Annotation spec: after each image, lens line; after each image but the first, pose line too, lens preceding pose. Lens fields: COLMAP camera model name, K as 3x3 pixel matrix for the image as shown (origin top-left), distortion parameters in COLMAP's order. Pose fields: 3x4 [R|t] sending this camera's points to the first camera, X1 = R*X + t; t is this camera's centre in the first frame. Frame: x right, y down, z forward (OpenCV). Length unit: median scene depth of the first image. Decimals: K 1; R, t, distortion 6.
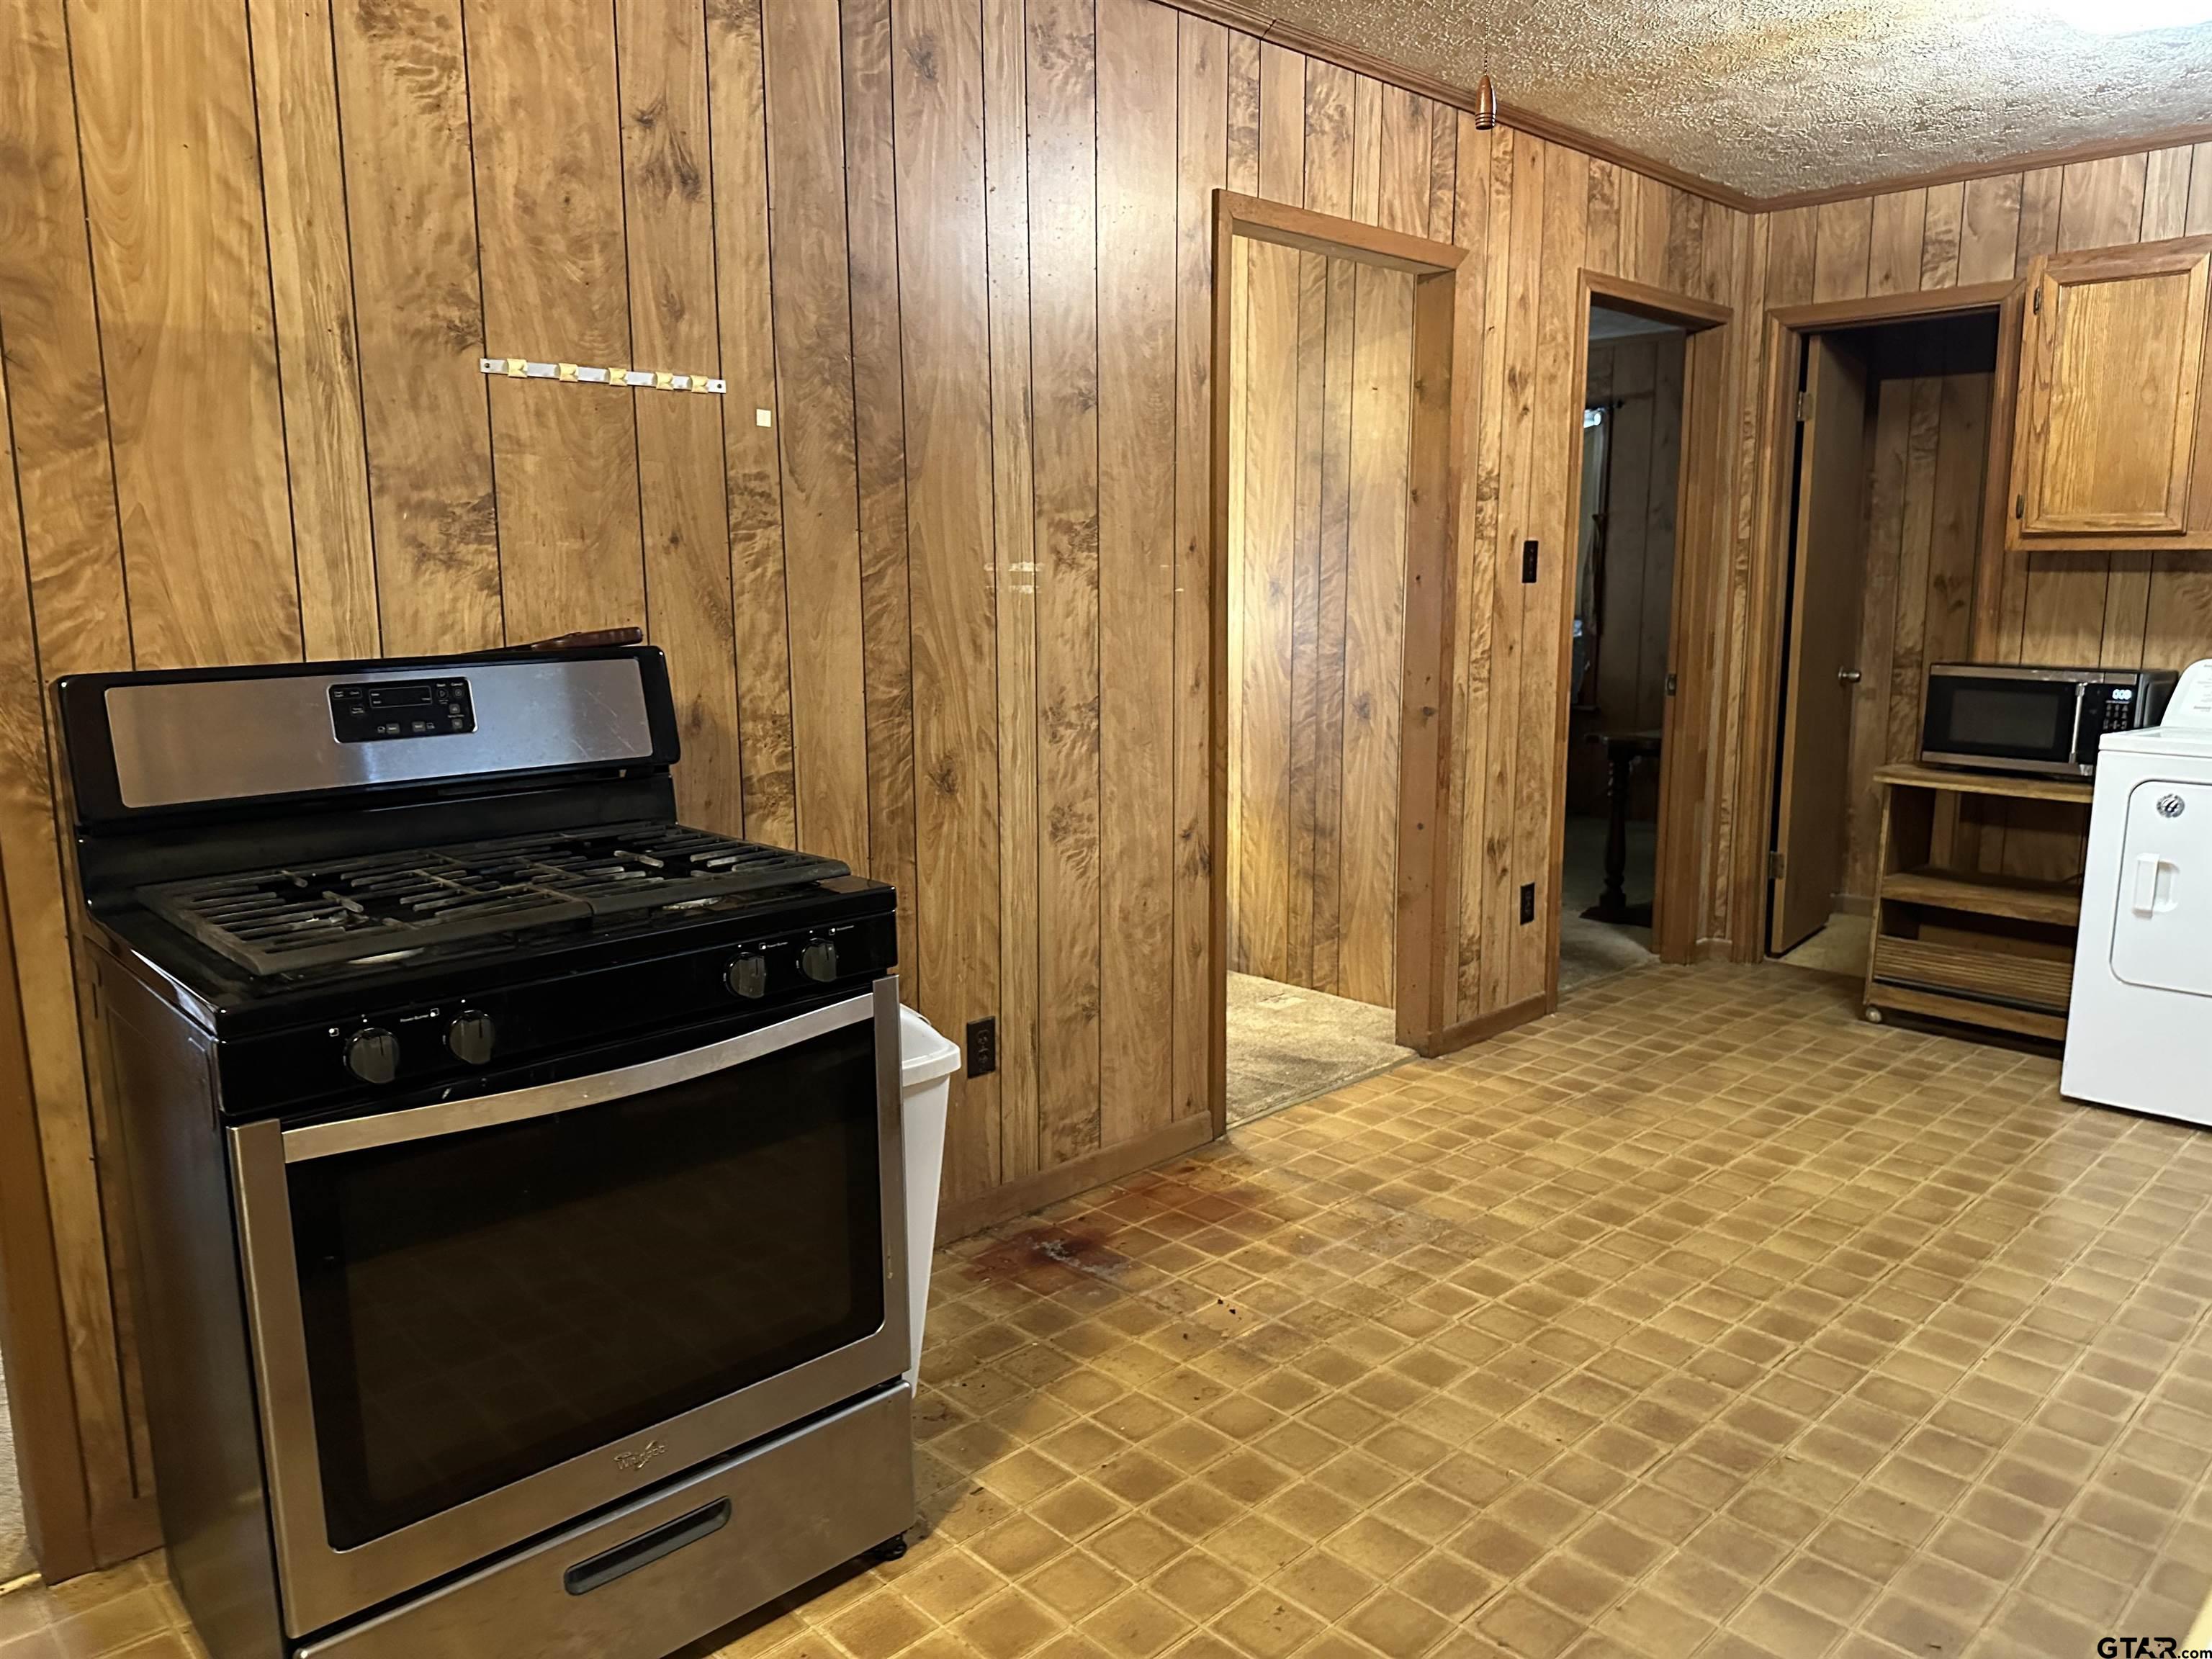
lens RADIAL K [[1551.1, 0, 1152.3], [0, 1551.1, 821.3], [0, 0, 1]] dist [0.065274, -0.079053]
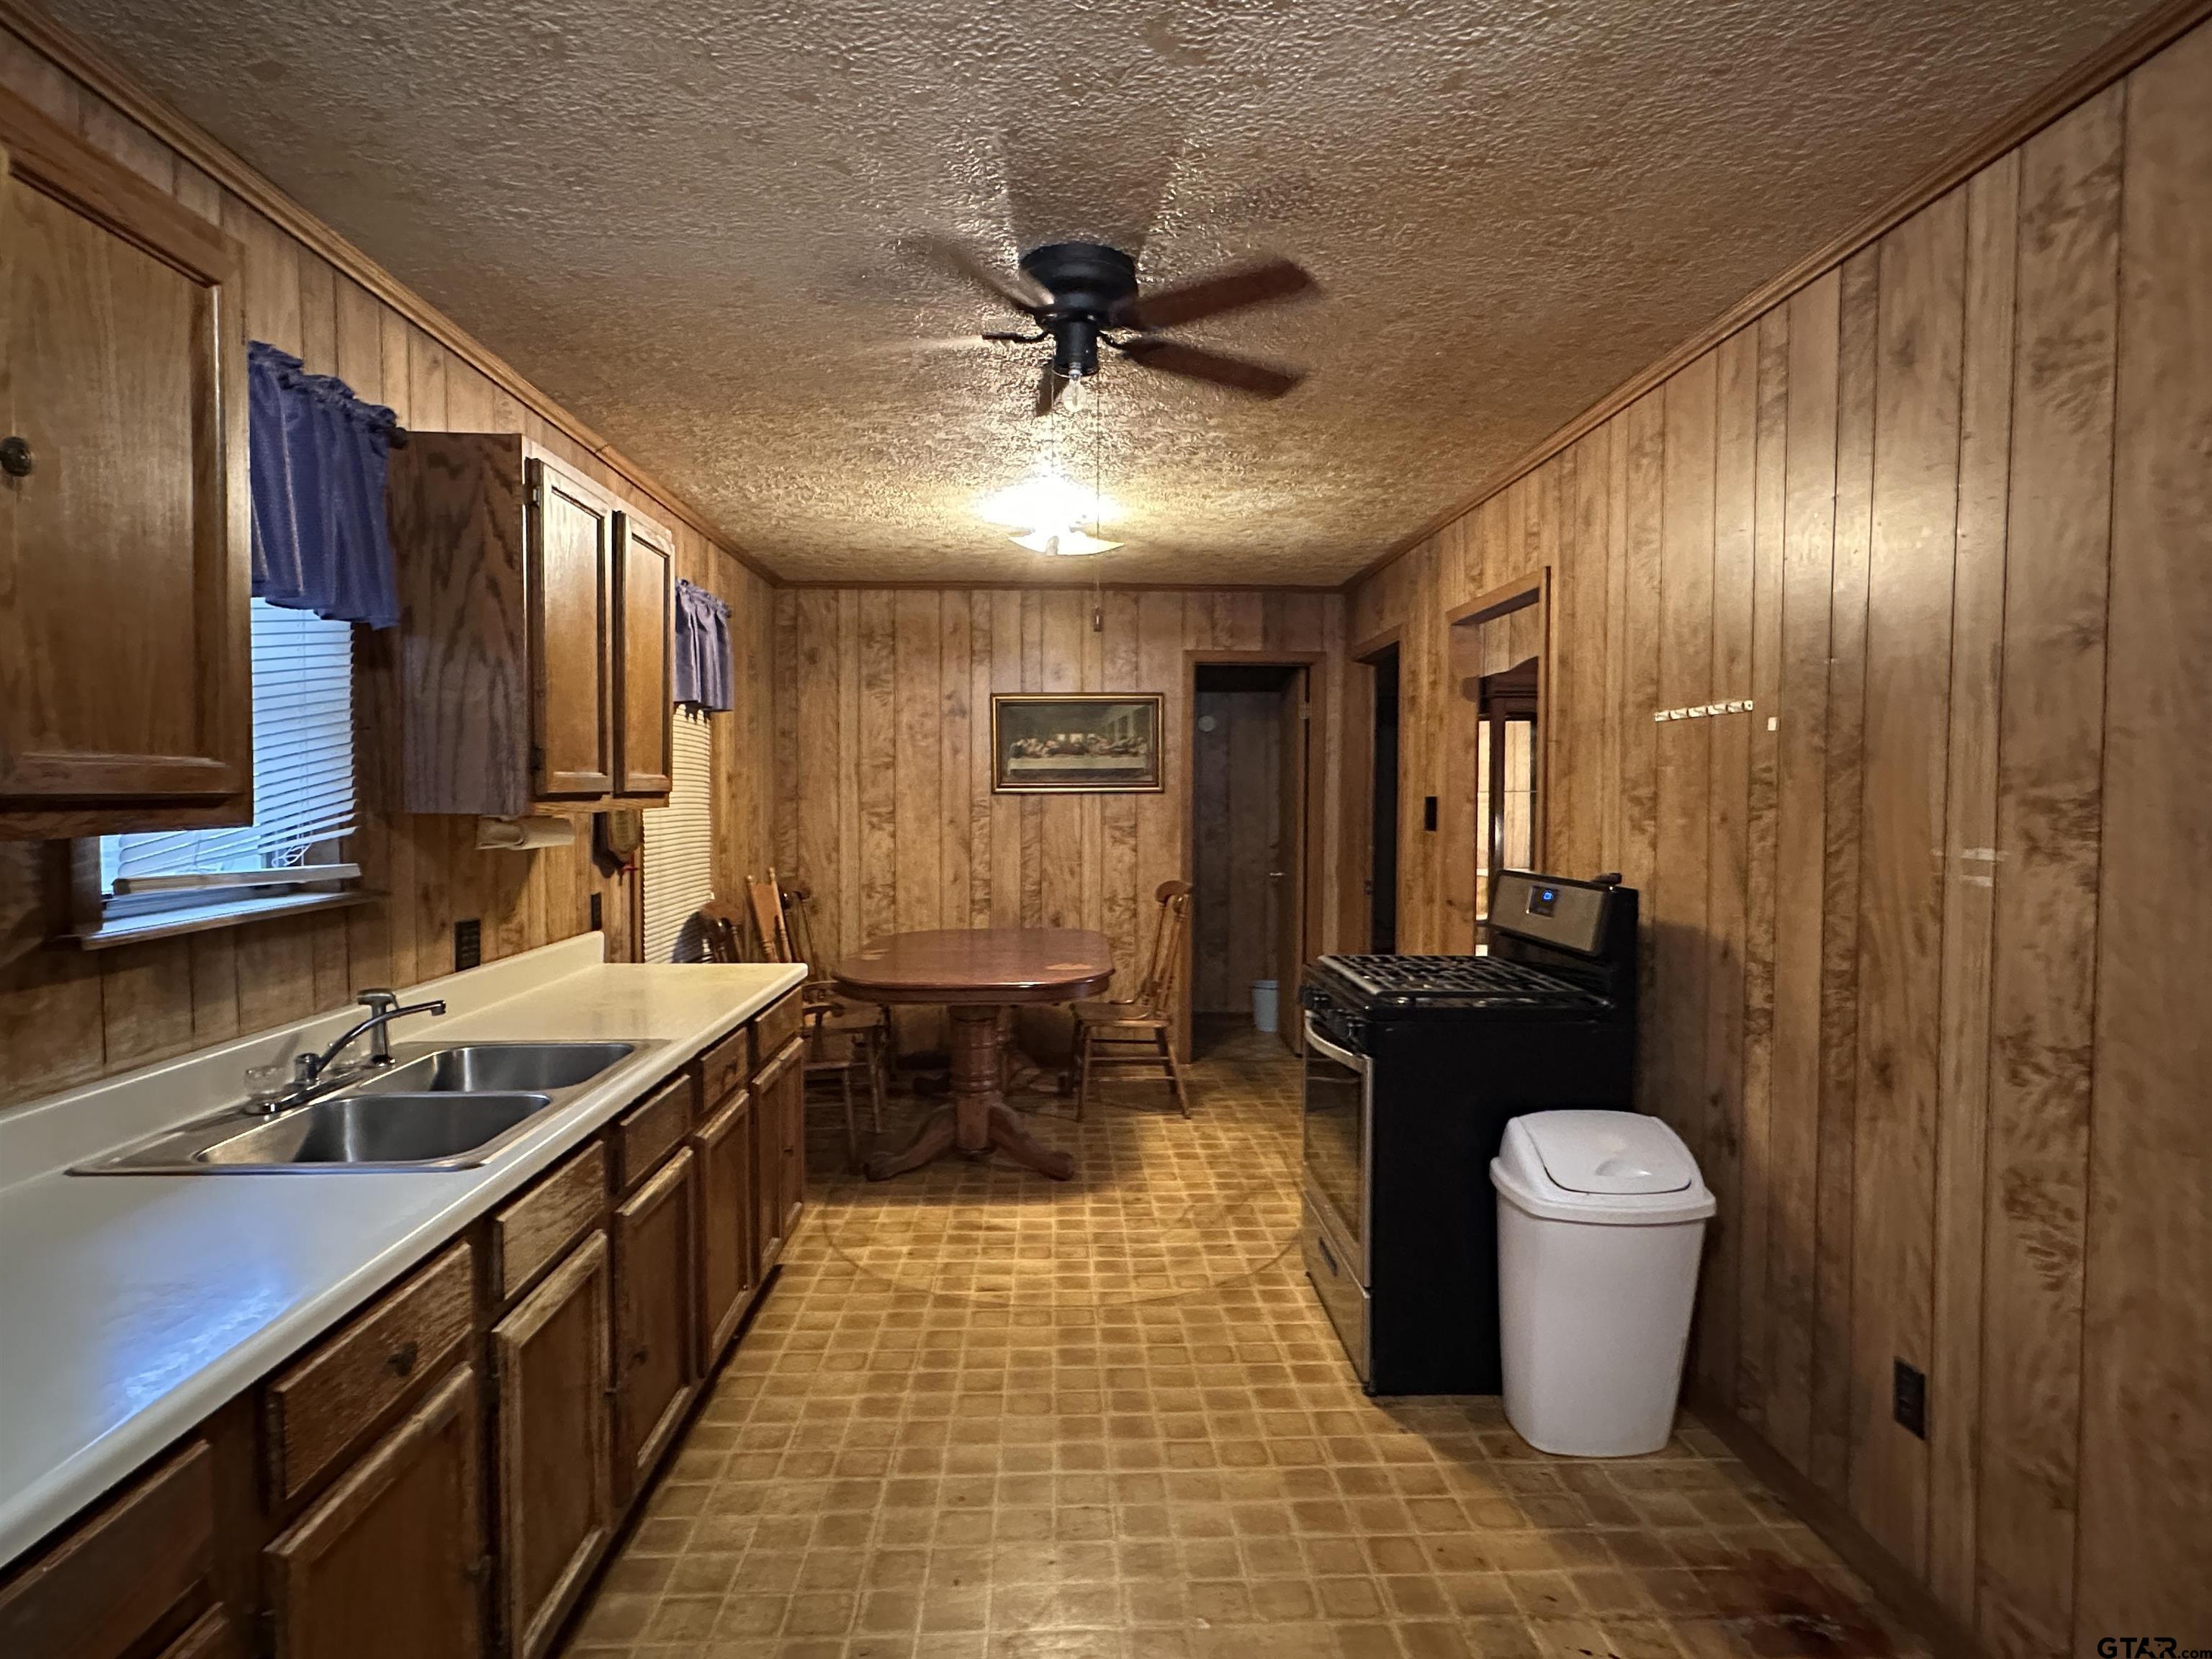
lens RADIAL K [[1192.2, 0, 1102.0], [0, 1192.2, 827.6], [0, 0, 1]] dist [0.027052, -0.001449]
pose [[-0.680044, 0.022091, -0.732839, 0.489676], [-0.118771, 0.983024, 0.139848, -0.148268], [0.723487, 0.182143, -0.665875, 0.760823]]
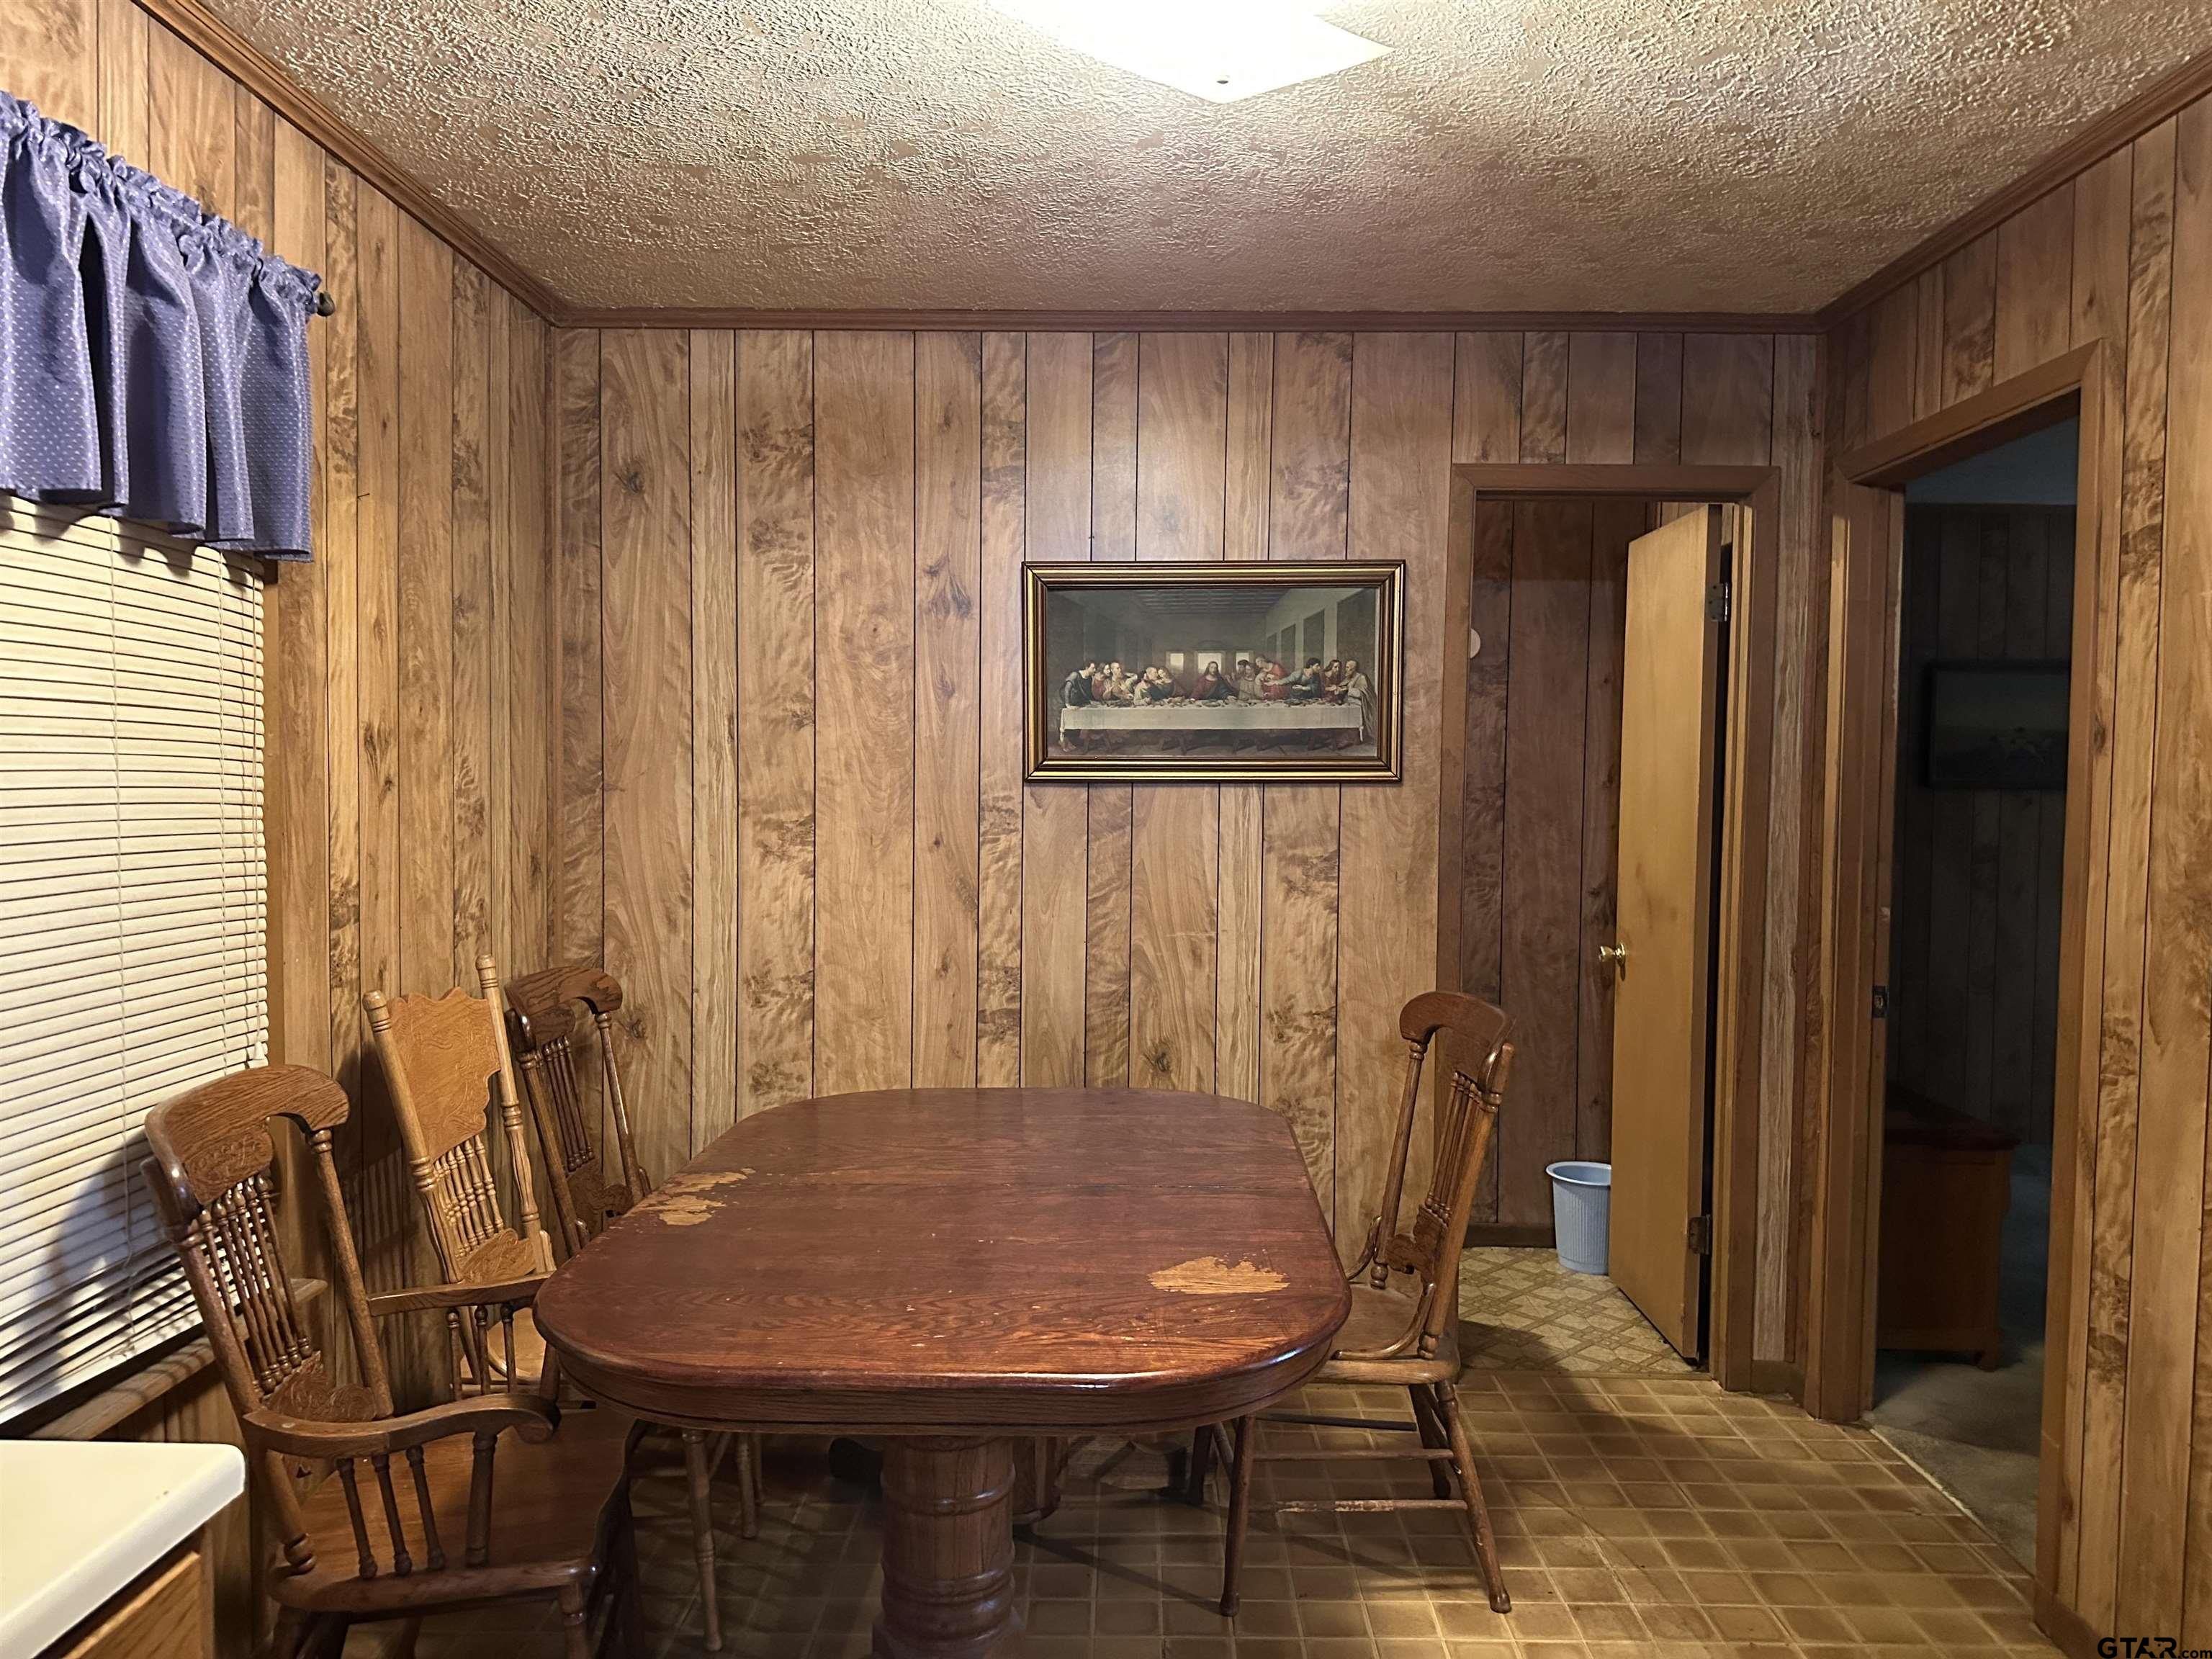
lens RADIAL K [[1551.1, 0, 1126.2], [0, 1551.1, 840.7], [0, 0, 1]] dist [0.065274, -0.079053]
pose [[-0.711365, 0.023095, -0.702443, 0.102899], [-0.121384, 0.980404, 0.155160, -0.082645], [0.692261, 0.195641, -0.694622, 0.356436]]
